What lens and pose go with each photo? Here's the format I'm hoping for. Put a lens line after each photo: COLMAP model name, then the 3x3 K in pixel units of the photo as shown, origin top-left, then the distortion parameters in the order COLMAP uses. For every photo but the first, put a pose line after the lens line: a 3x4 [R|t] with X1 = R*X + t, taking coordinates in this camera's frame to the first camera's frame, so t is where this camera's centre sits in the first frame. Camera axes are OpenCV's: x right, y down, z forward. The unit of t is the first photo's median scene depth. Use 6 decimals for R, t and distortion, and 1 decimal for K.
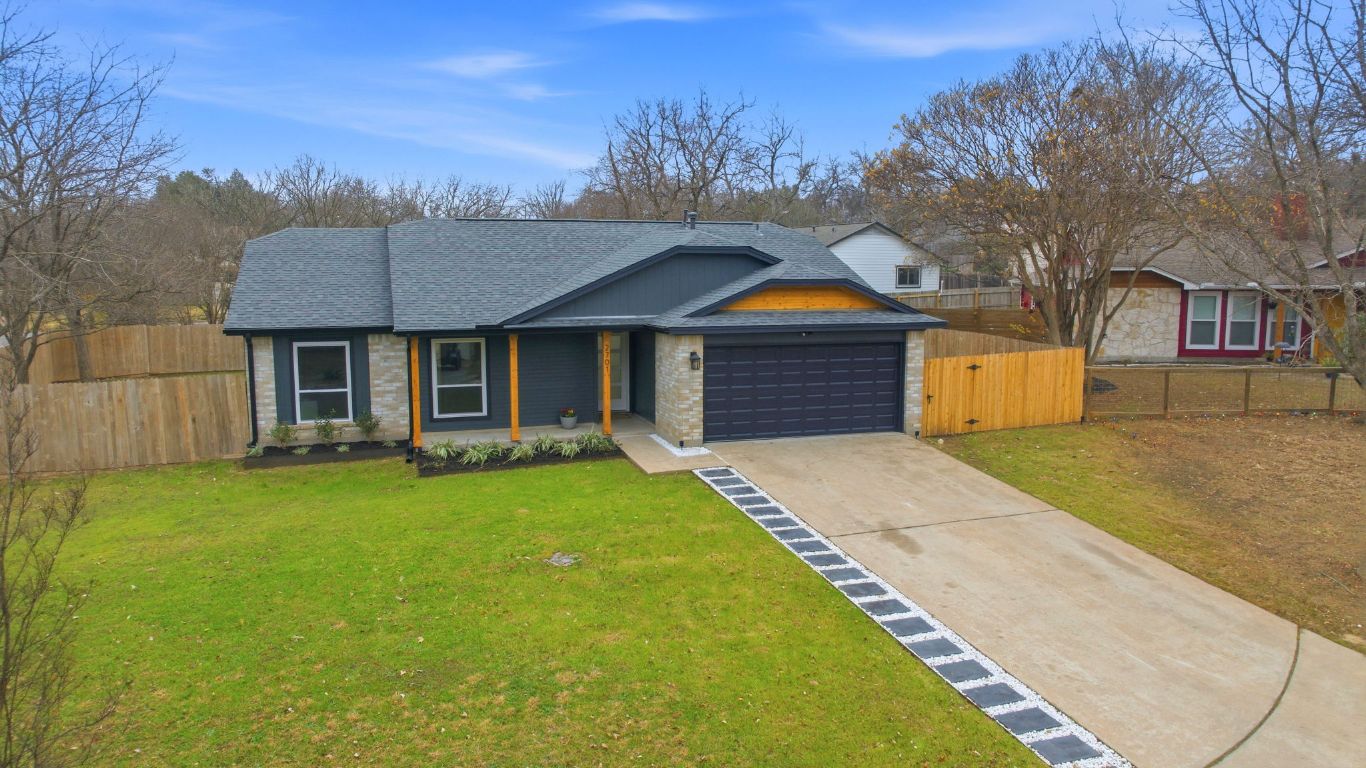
lens RADIAL K [[956.7, 0, 683.0], [0, 956.7, 384.0], [0, 0, 1]] dist [-0.003454, -0.003765]
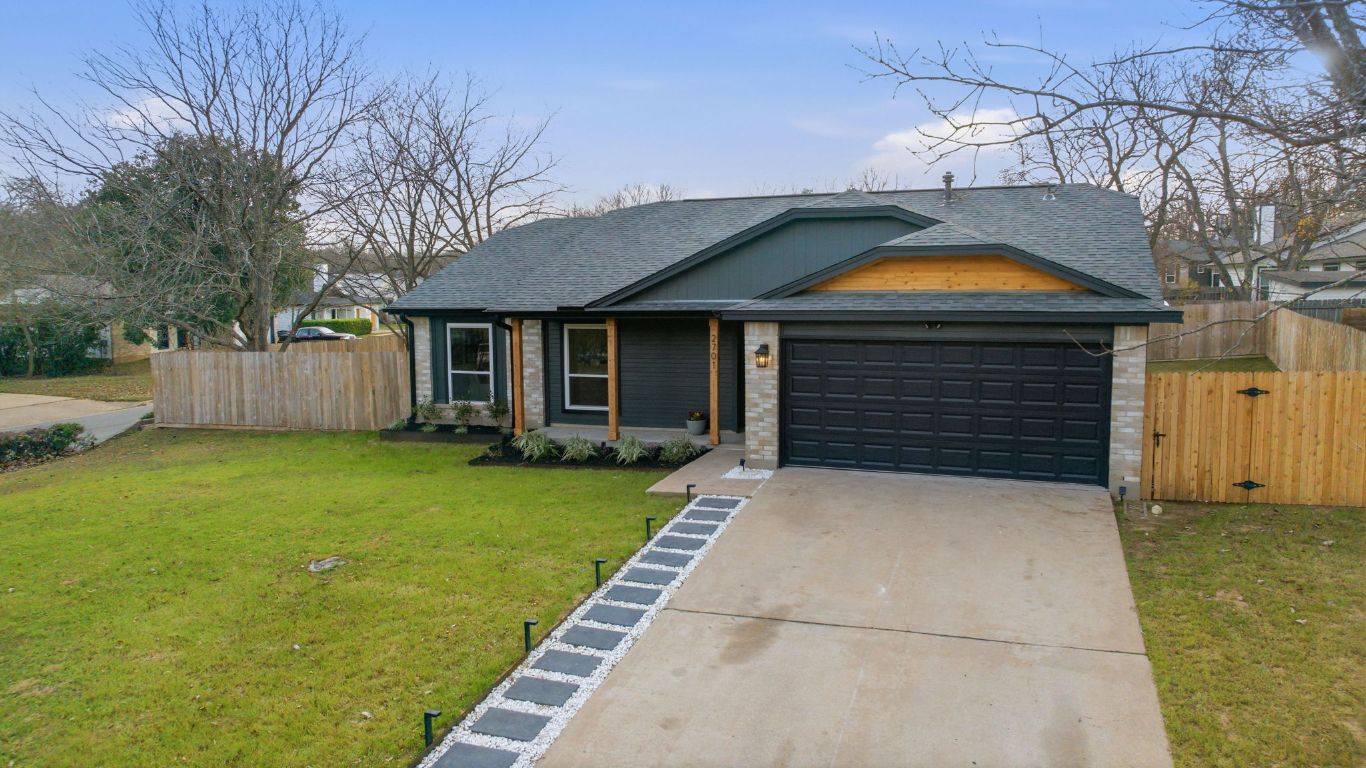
lens RADIAL K [[956.7, 0, 683.0], [0, 956.7, 384.0], [0, 0, 1]] dist [-0.003454, -0.003765]
pose [[0.784414, 0.057788, -0.617539, 0.423905], [-0.069579, 0.997564, 0.004969, -0.001196], [0.616322, 0.039070, 0.786524, 0.355090]]
